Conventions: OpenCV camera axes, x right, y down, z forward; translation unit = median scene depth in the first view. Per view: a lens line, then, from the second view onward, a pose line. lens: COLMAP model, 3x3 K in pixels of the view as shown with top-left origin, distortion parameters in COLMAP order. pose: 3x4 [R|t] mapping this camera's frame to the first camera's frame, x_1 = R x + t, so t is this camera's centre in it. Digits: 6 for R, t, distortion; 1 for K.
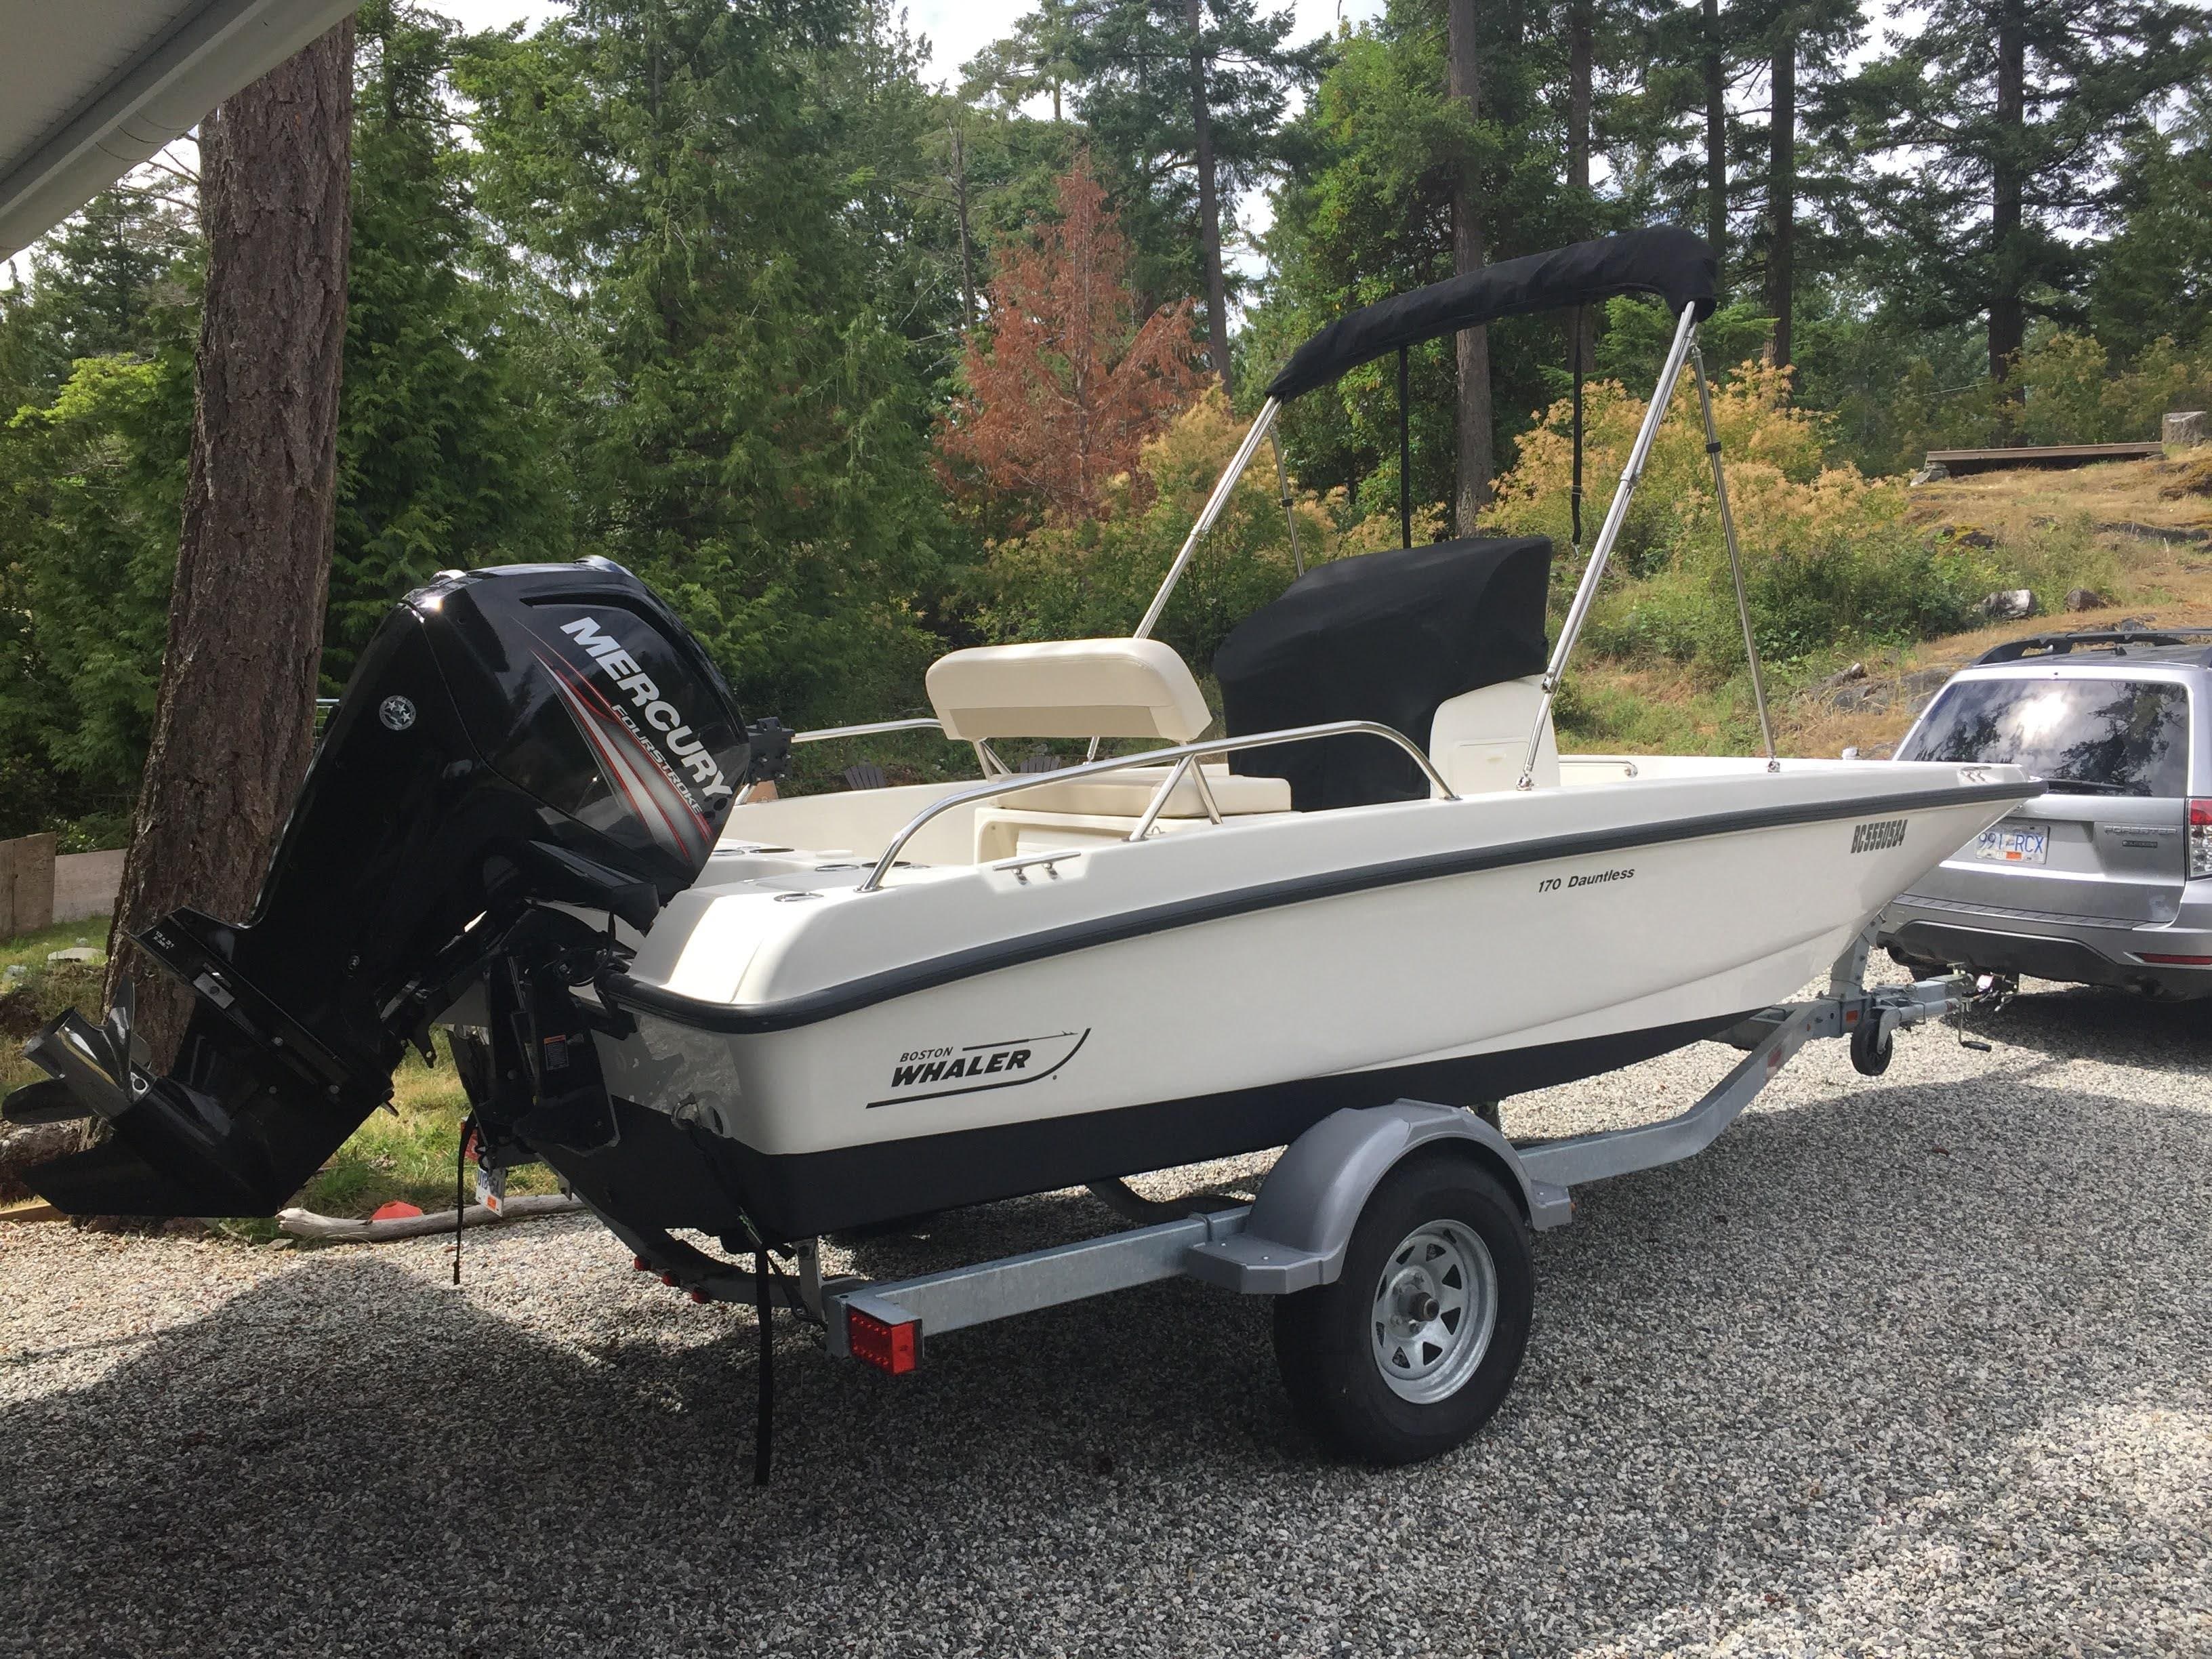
lens RADIAL K [[1875.3, 0, 1100.7], [0, 1875.3, 817.5], [0, 0, 1]] dist [0.090726, -0.119564]
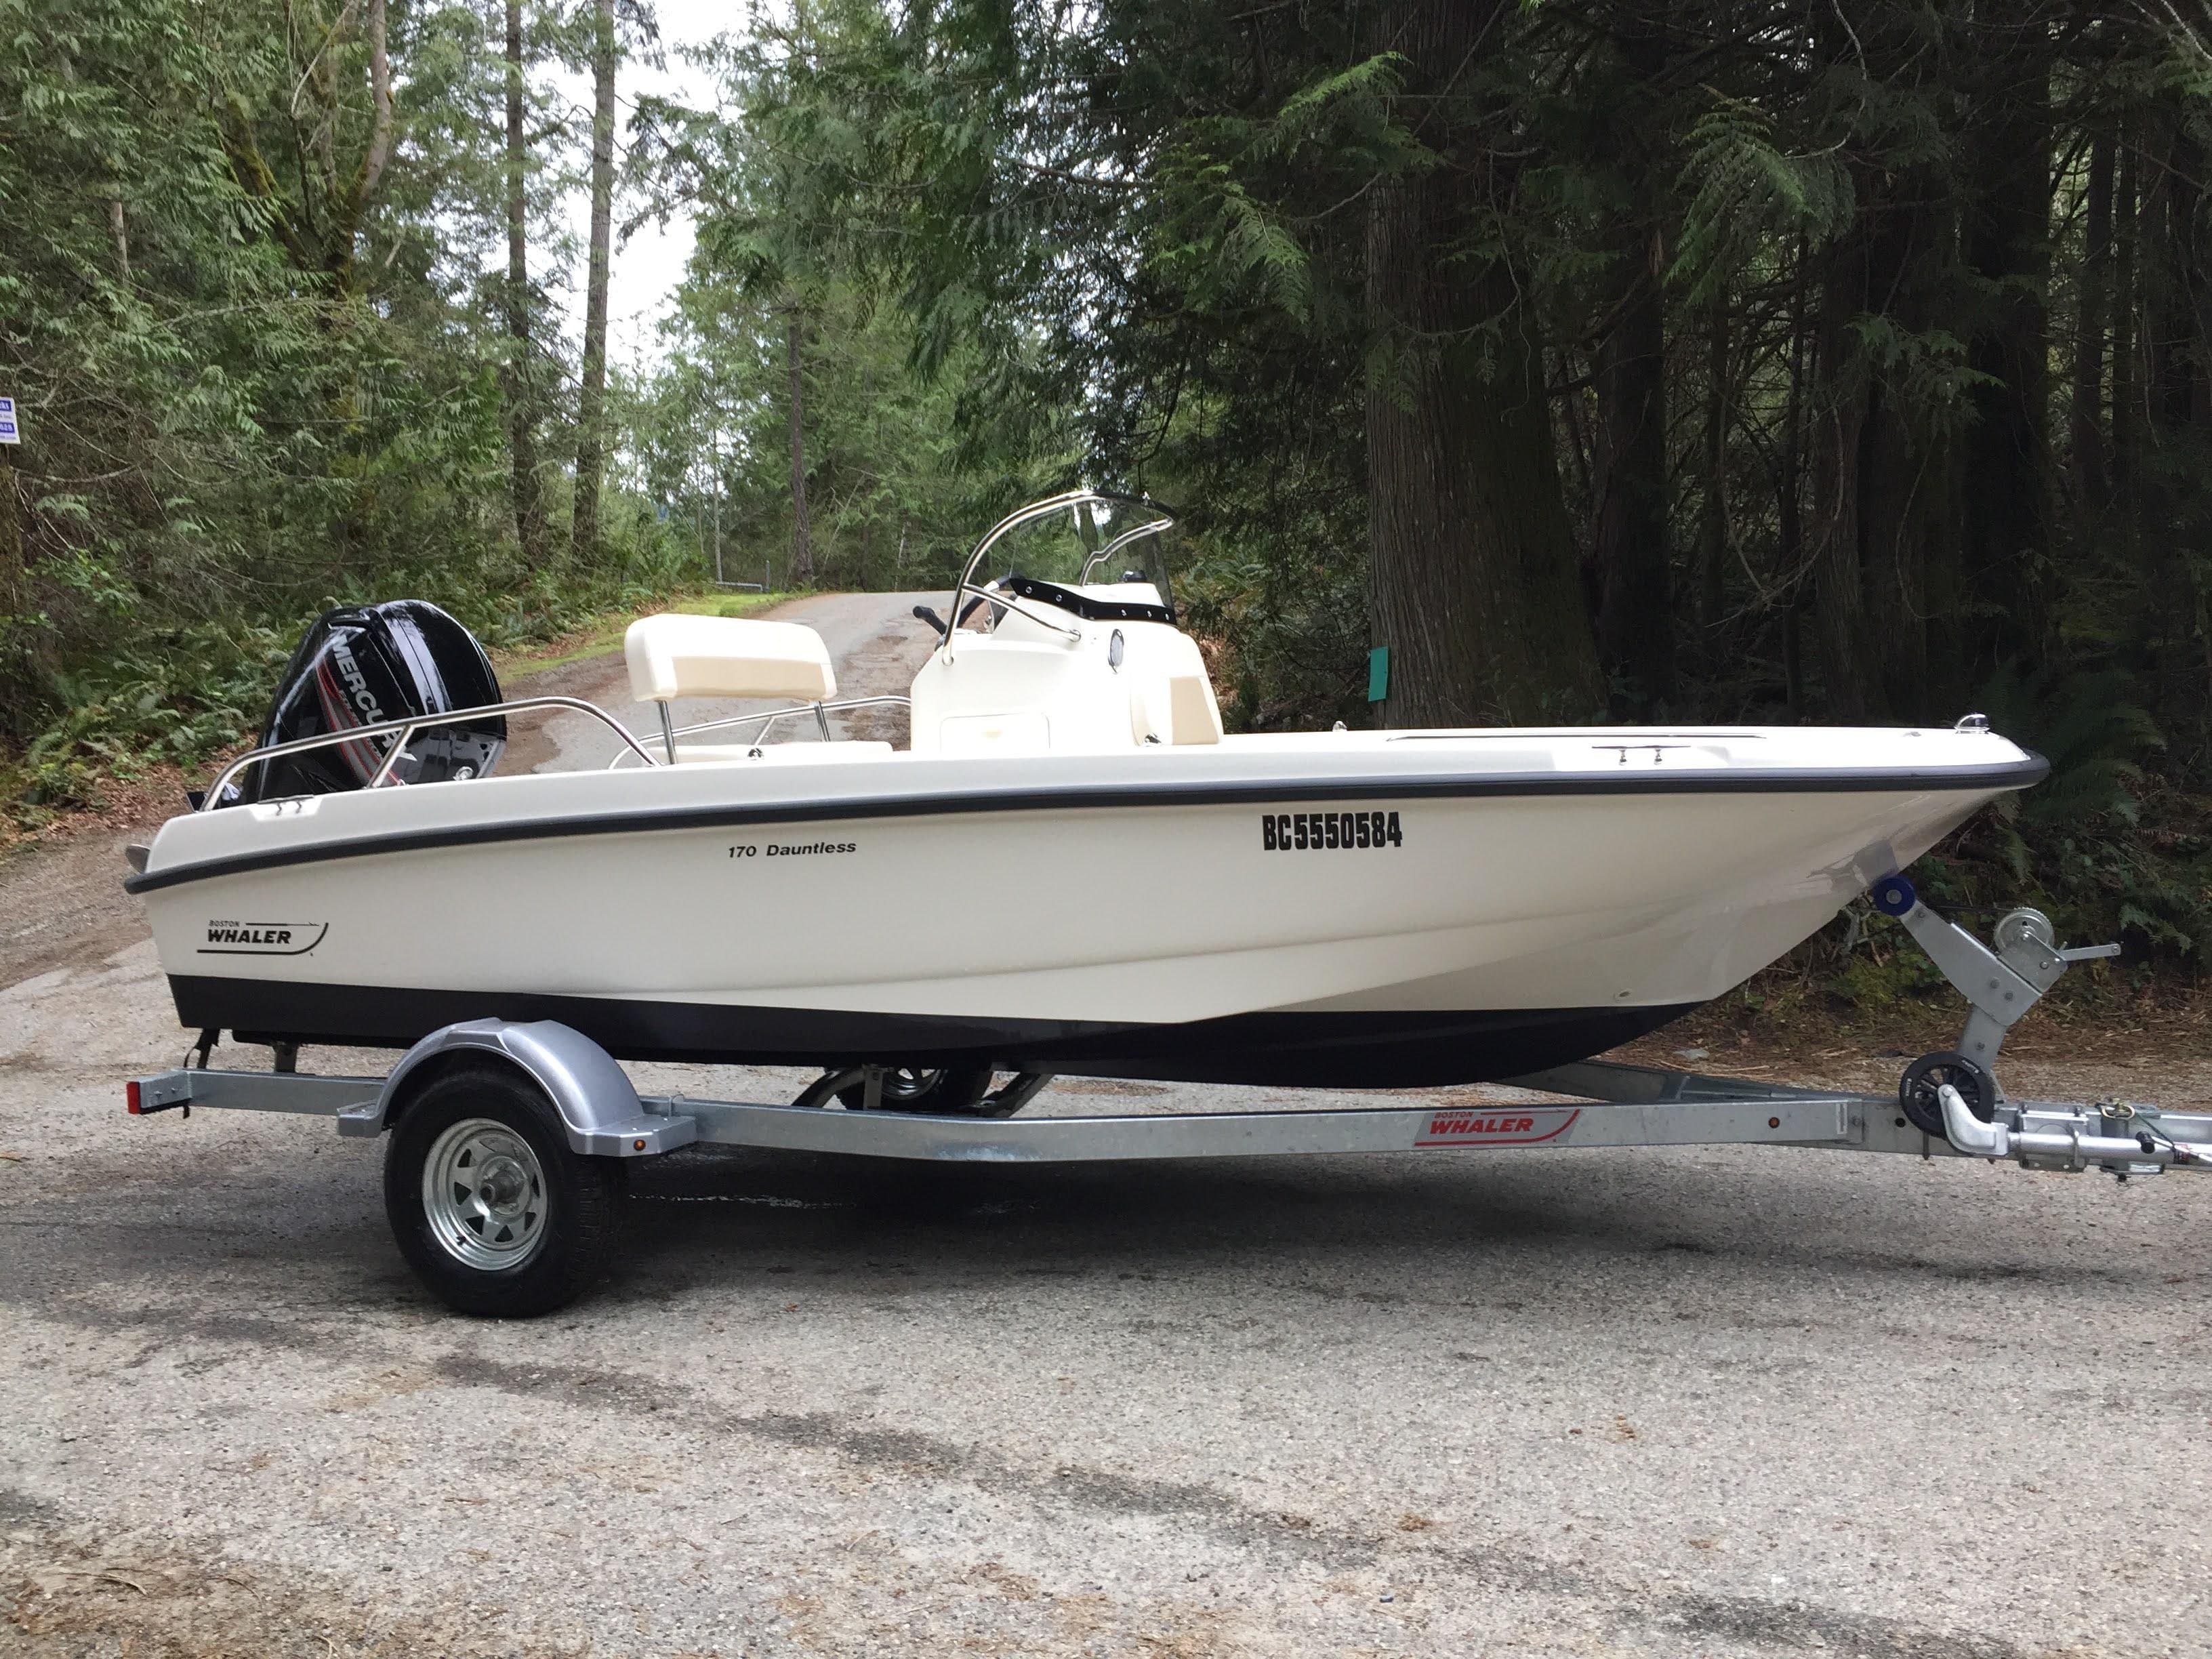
lens RADIAL K [[1883.5, 0, 1094.0], [0, 1883.5, 821.8], [0, 0, 1]] dist [0.080092, -0.097206]
pose [[0.513470, 0.040465, -0.857153, 0.805472], [-0.028255, 0.999143, 0.030242, -0.011522], [0.857642, 0.008691, 0.514173, 0.410715]]
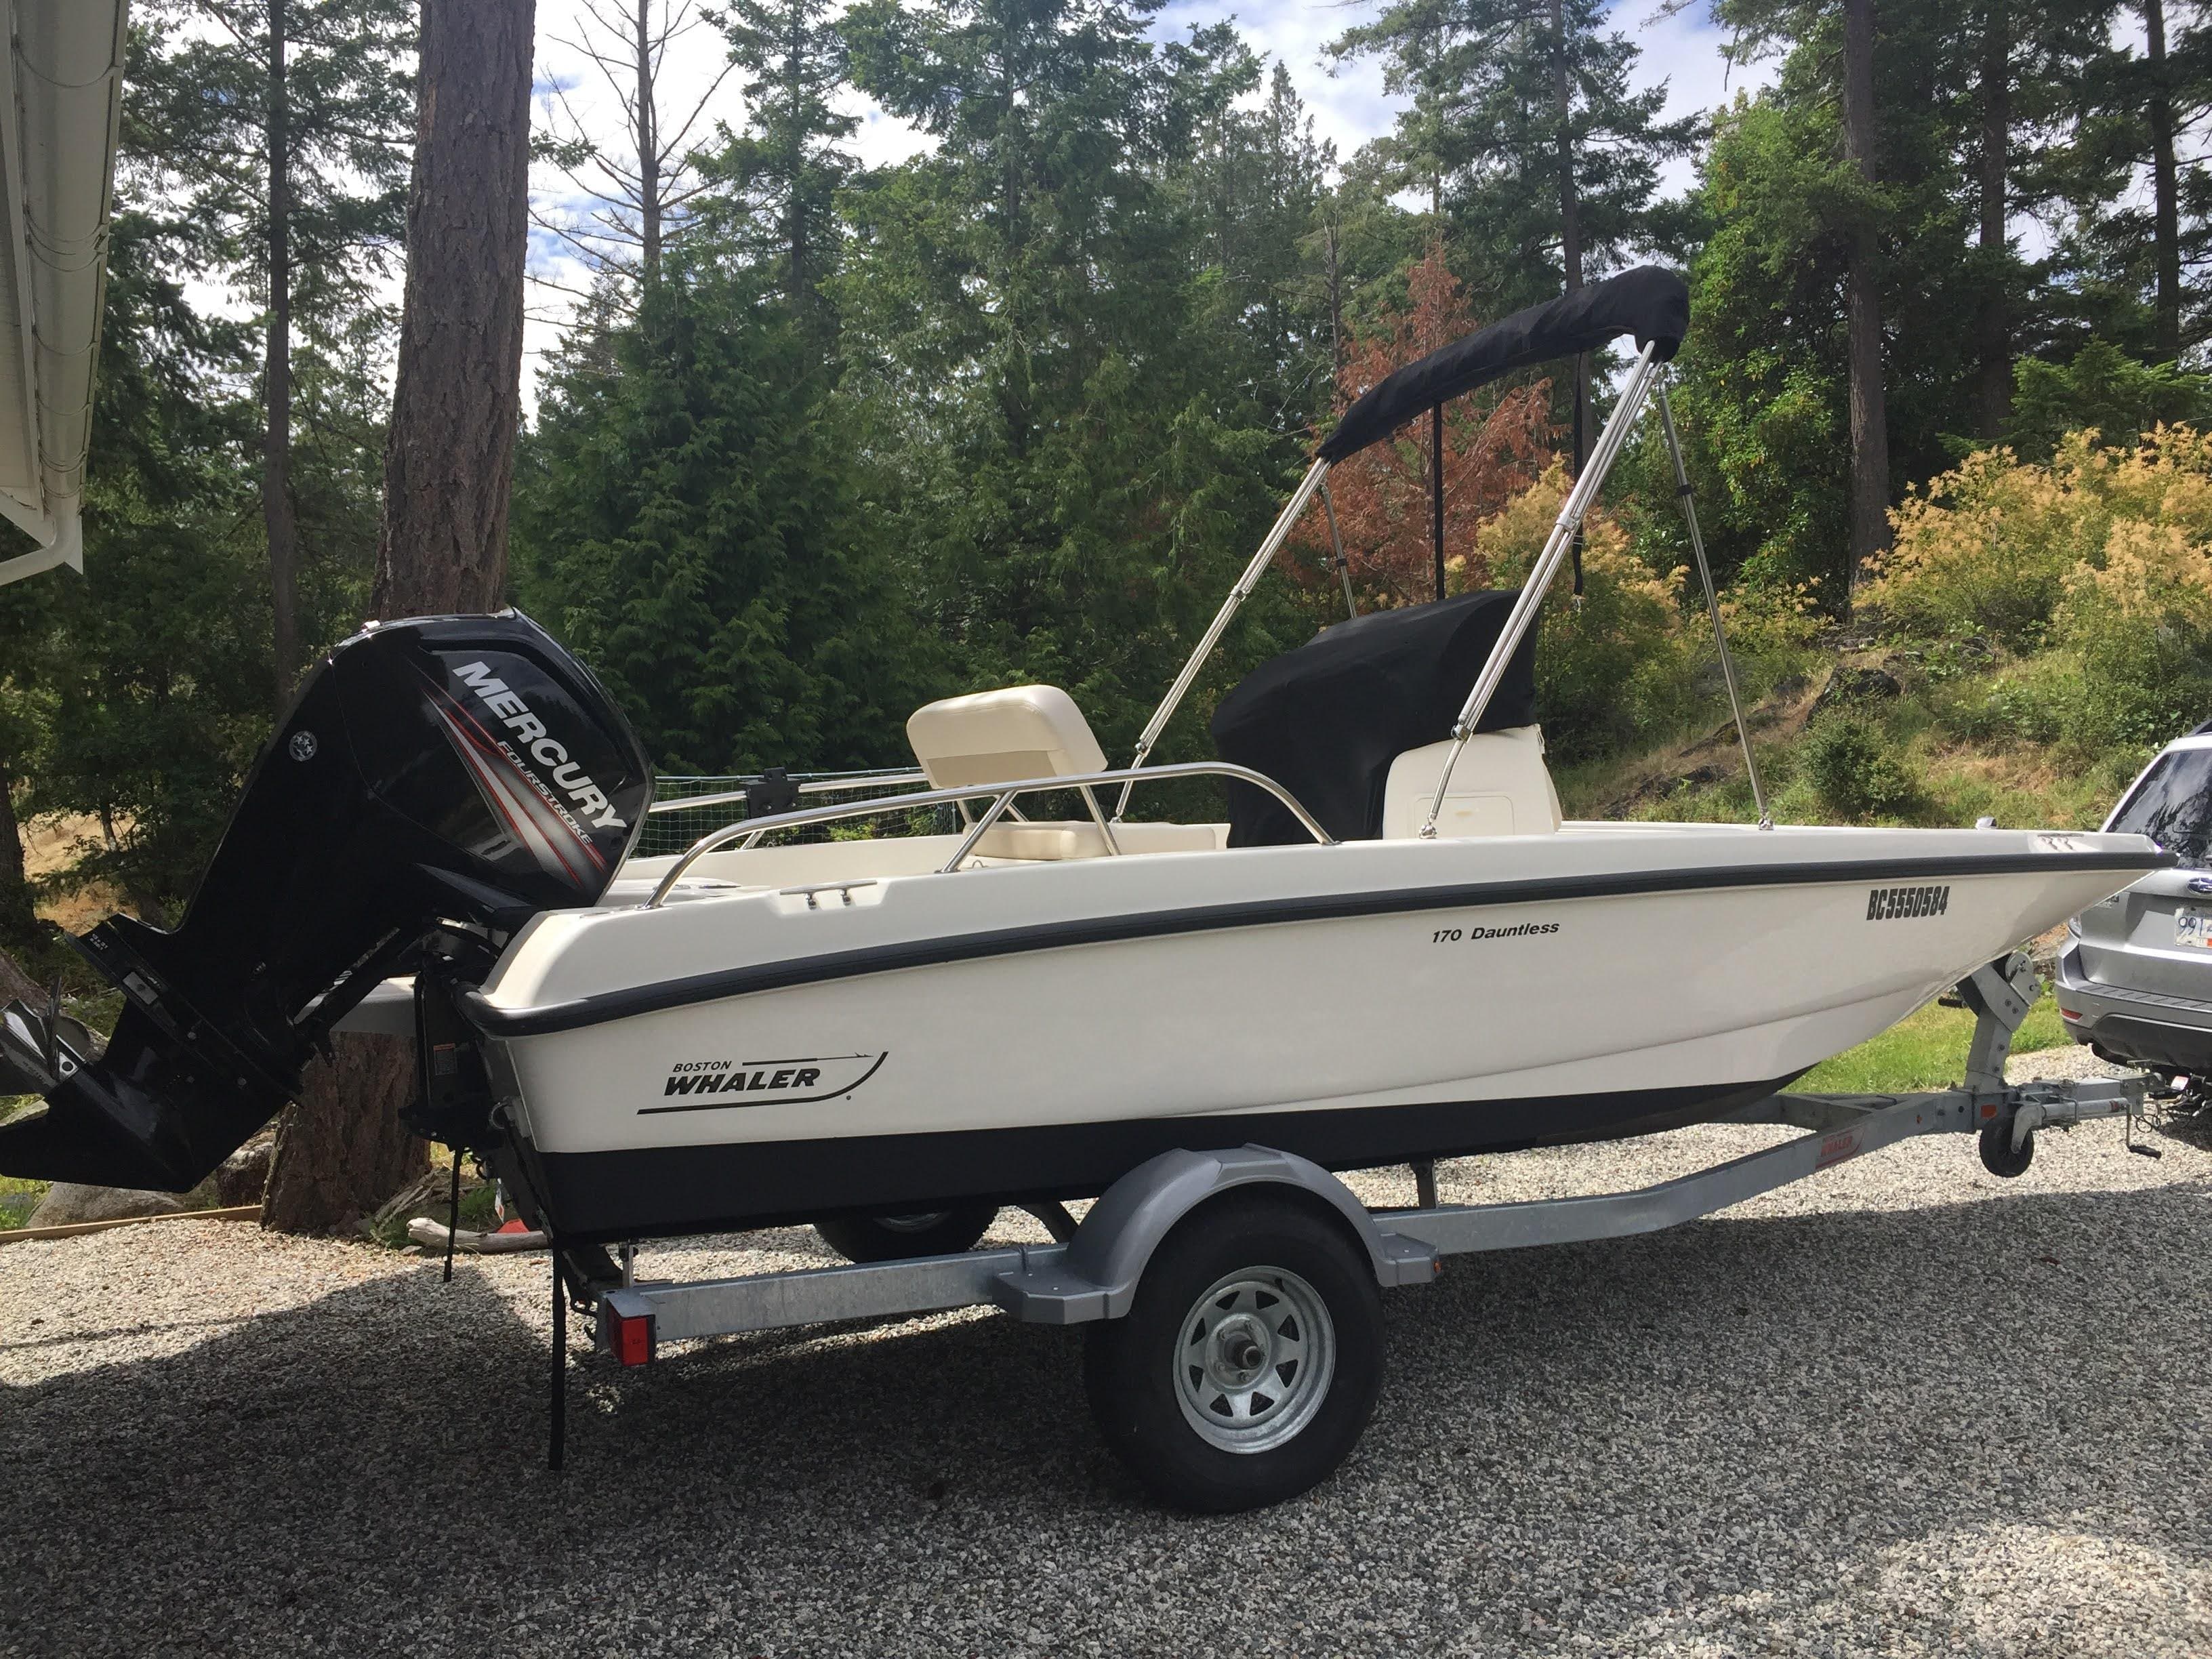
lens RADIAL K [[1875.3, 0, 1100.7], [0, 1875.3, 817.5], [0, 0, 1]] dist [0.090726, -0.119564]
pose [[0.975183, 0.010670, -0.221144, 0.181605], [-0.021567, 0.998666, -0.046922, 0.015898], [0.220349, 0.050527, 0.974112, 0.005967]]
